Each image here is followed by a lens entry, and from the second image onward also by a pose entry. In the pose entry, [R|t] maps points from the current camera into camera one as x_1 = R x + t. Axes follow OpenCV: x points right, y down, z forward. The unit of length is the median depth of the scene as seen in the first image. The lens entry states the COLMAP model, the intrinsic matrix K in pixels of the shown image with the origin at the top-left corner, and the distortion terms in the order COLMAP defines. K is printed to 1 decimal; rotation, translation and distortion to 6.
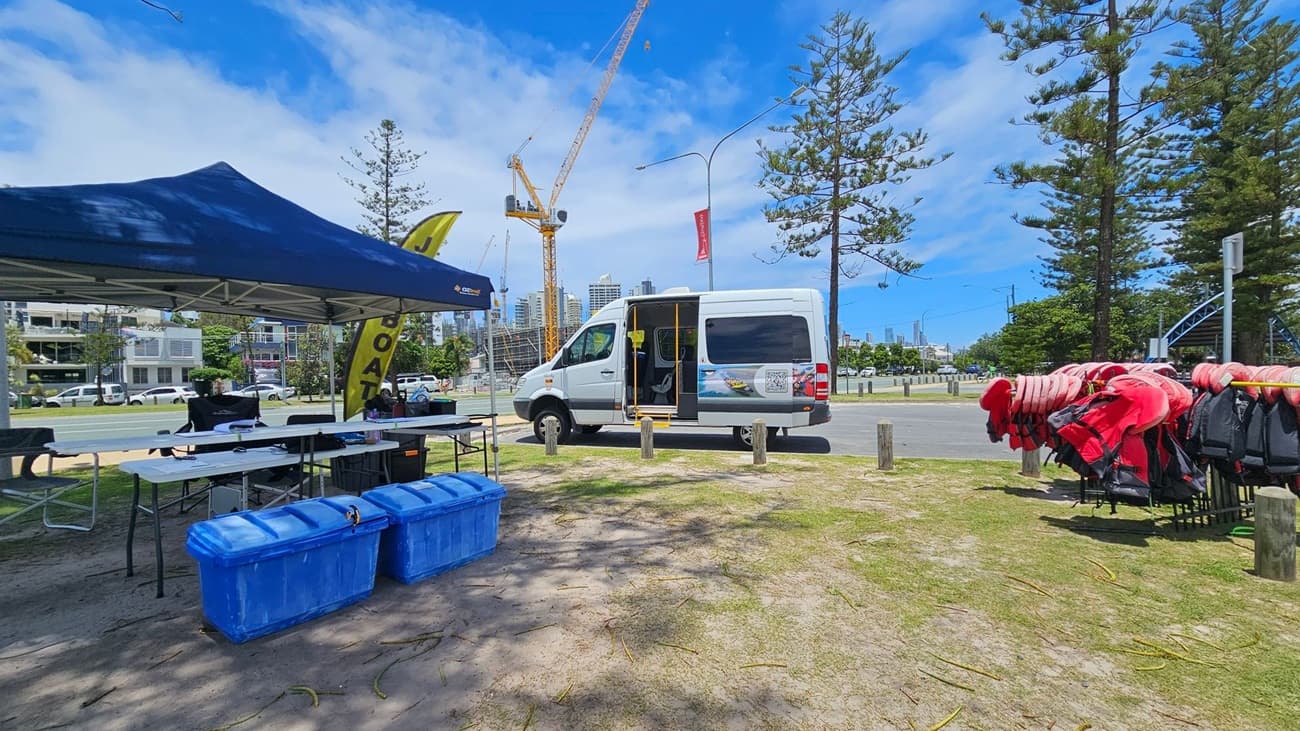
lens RADIAL K [[527.1, 0, 648.0], [0, 527.1, 379.7], [0, 0, 1]] dist [-0.010402, 0.003779]
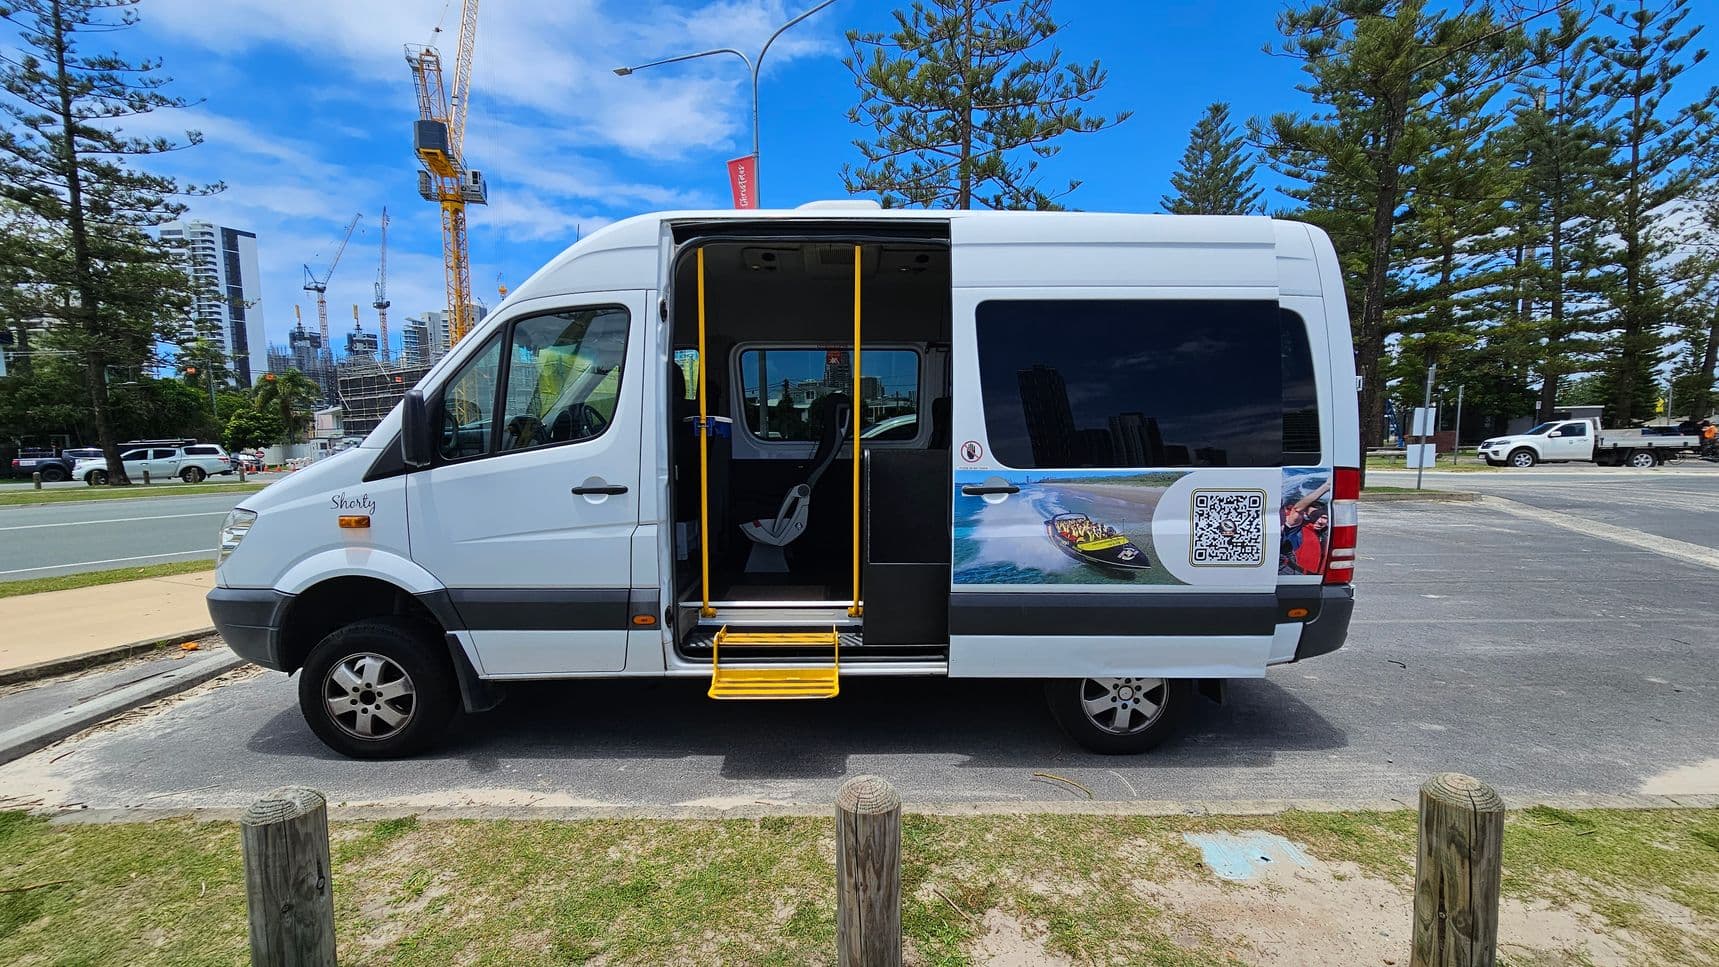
lens RADIAL K [[697.0, 0, 856.9], [0, 697.0, 502.3], [0, 0, 1]] dist [-0.010402, 0.003779]
pose [[0.948600, -0.020475, 0.315815, -0.062224], [-0.004386, 0.996959, 0.077809, -0.034990], [-0.316448, -0.075195, 0.945625, 0.603691]]
